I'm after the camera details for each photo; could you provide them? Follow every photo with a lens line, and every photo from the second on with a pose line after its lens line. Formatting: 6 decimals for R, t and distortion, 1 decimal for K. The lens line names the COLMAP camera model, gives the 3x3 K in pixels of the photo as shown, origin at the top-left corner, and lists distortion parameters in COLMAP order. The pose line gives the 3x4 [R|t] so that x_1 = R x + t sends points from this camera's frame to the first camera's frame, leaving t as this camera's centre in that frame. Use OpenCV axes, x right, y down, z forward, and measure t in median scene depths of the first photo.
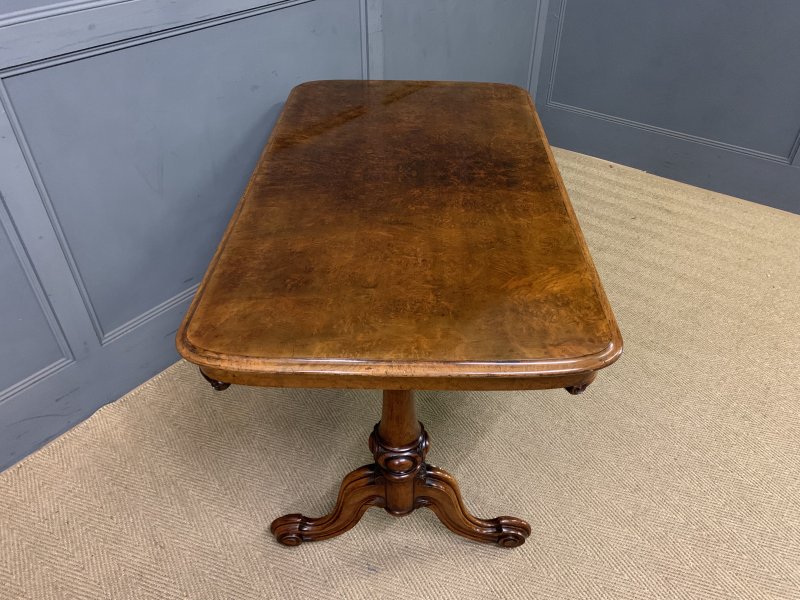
lens RADIAL K [[619.5, 0, 400.0], [0, 619.5, 300.0], [0, 0, 1]] dist [0.012732, -0.000654]
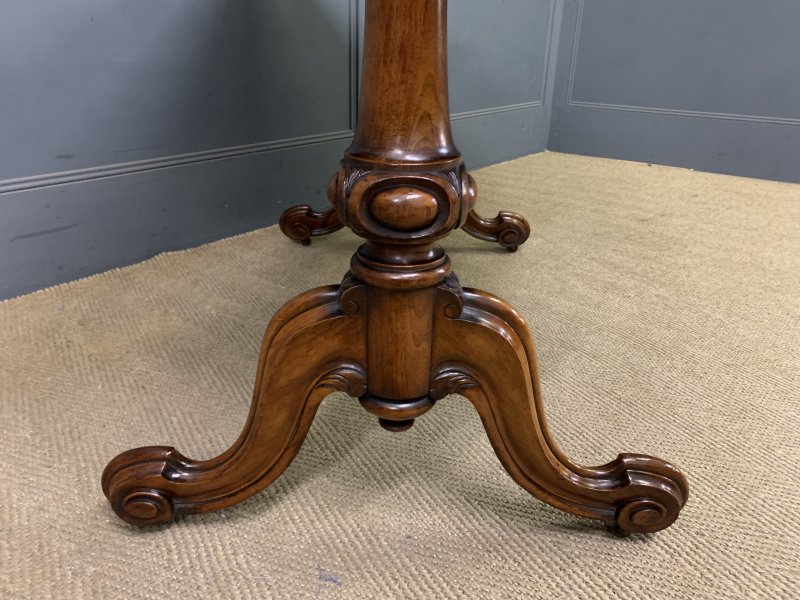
lens RADIAL K [[622.6, 0, 402.4], [0, 622.6, 300.1], [0, 0, 1]] dist [0.003131, -0.002535]
pose [[0.999521, 0.019742, 0.023849, -0.008341], [-0.013170, 0.968266, -0.249573, 0.344456], [-0.028019, 0.249140, 0.968062, 0.522690]]
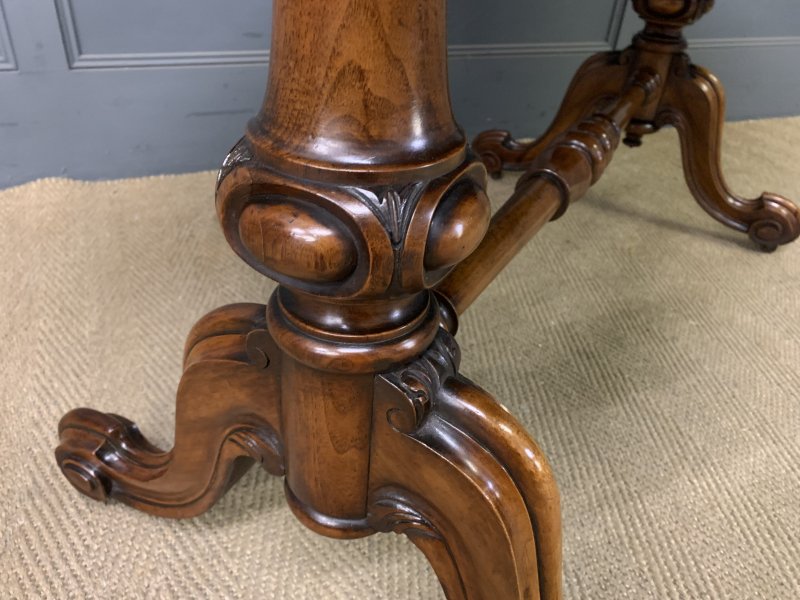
lens RADIAL K [[627.8, 0, 399.4], [0, 627.8, 291.1], [0, 0, 1]] dist [-0.000109, 0.003434]
pose [[0.884901, 0.301226, -0.355265, 0.090711], [-0.336838, 0.940650, -0.041435, 0.227395], [0.321699, 0.156332, 0.933847, 0.674252]]
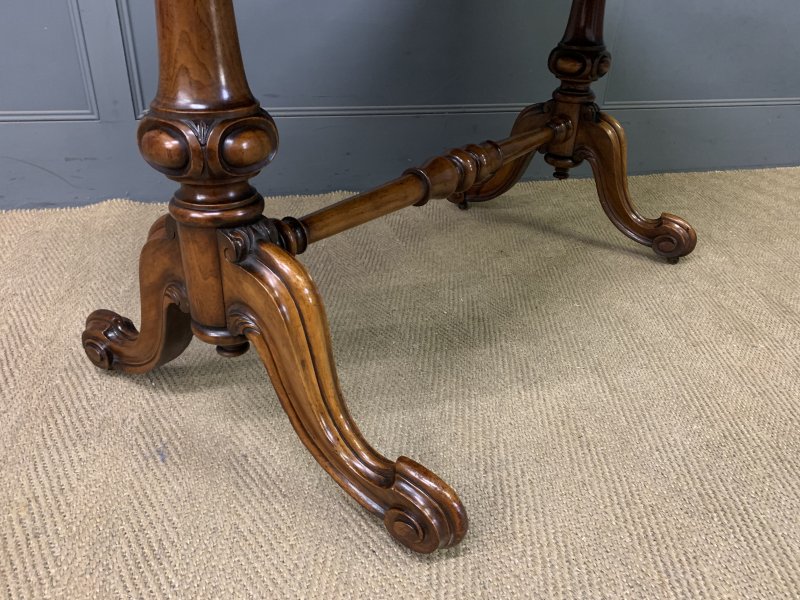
lens RADIAL K [[619.5, 0, 400.0], [0, 619.5, 300.0], [0, 0, 1]] dist [0.012732, -0.000654]
pose [[0.826025, 0.286953, -0.485118, 0.320456], [-0.375685, 0.921932, -0.094355, 0.282232], [0.420170, 0.260191, 0.869343, 0.584876]]
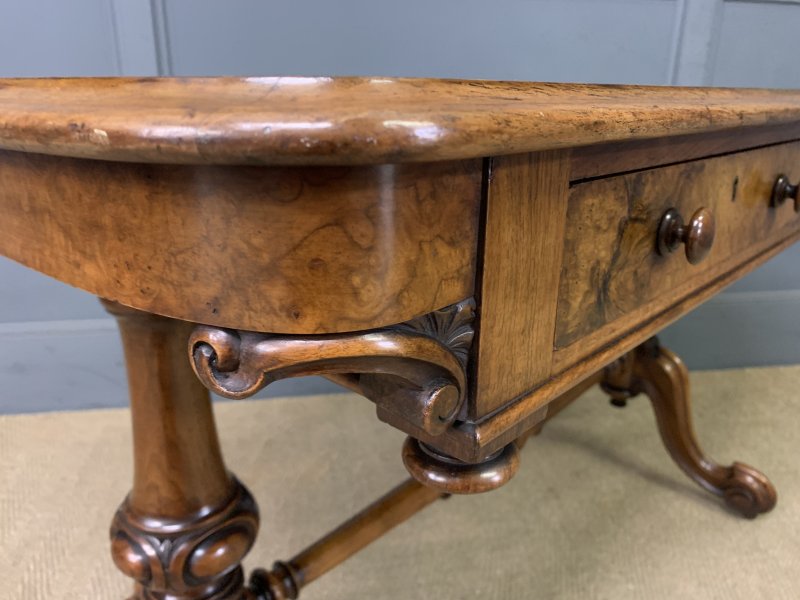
lens RADIAL K [[632.3, 0, 400.0], [0, 632.3, 300.0], [0, 0, 1]] dist [-0.006847, -0.002242]
pose [[0.749362, 0.223067, -0.623457, 0.299316], [-0.418600, 0.889125, -0.185014, 0.092224], [0.513061, 0.399621, 0.759652, 0.576638]]
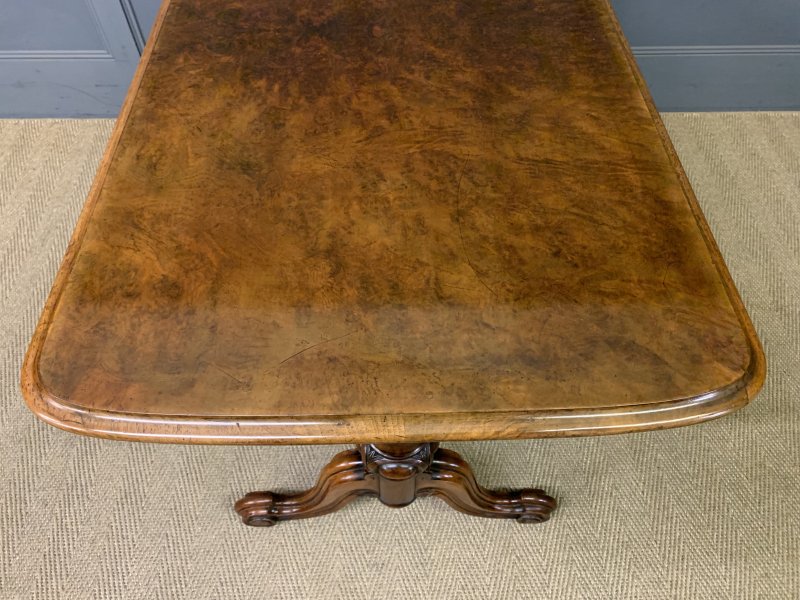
lens RADIAL K [[613.8, 0, 400.0], [0, 613.8, 293.7], [0, 0, 1]] dist [0.009929, -0.001955]
pose [[0.655302, 0.616816, -0.436024, 0.558886], [-0.476008, 0.785405, 0.395671, -0.264512], [0.586512, -0.051733, 0.808287, 0.486651]]
